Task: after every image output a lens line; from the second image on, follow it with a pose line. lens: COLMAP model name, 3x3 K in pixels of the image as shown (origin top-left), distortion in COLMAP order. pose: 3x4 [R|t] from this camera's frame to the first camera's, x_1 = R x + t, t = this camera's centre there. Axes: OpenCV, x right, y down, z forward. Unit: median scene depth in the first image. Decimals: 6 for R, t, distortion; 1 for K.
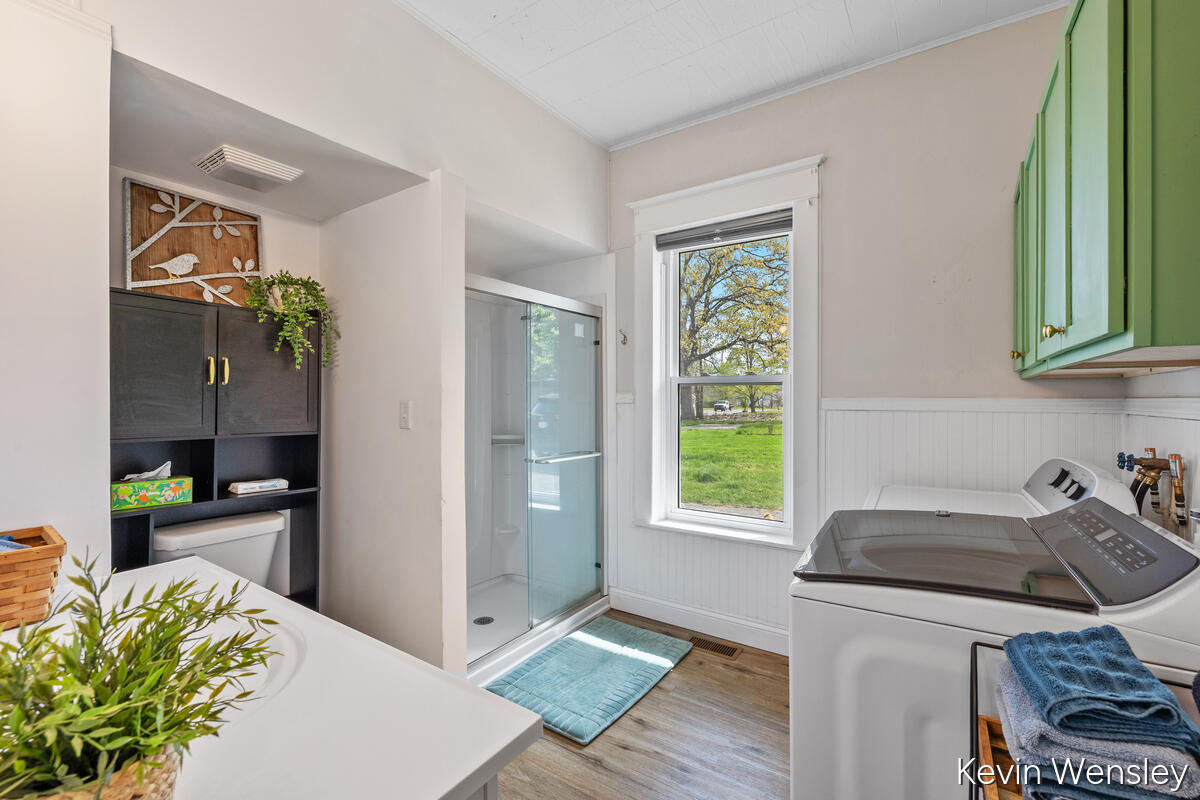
lens RADIAL K [[508.2, 0, 600.0], [0, 508.2, 400.0], [0, 0, 1]] dist [0.001186, 0.000117]
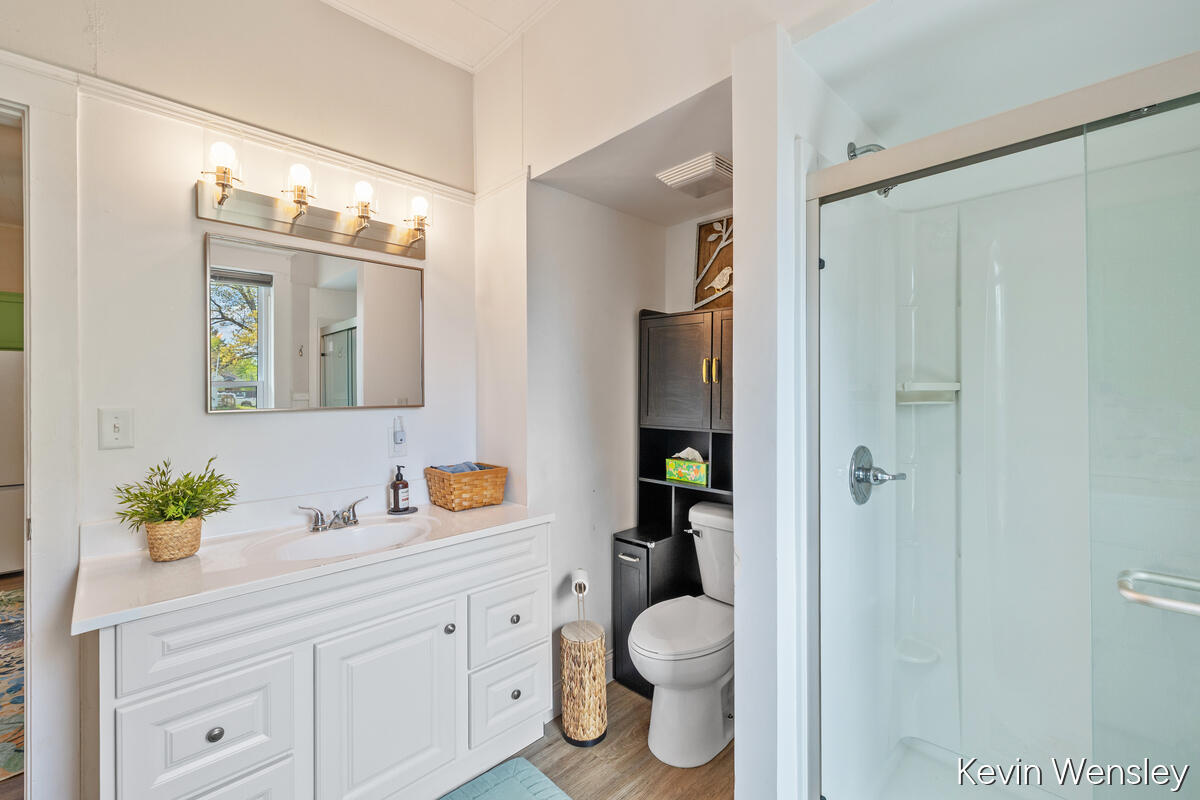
lens RADIAL K [[507.9, 0, 601.1], [0, 507.9, 389.8], [0, 0, 1]] dist [0.001258, 0.000072]
pose [[-0.204935, -0.001685, -0.978774, 0.364673], [0.001271, 0.999997, -0.001987, -0.013539], [0.978775, -0.001651, -0.204933, 0.986683]]
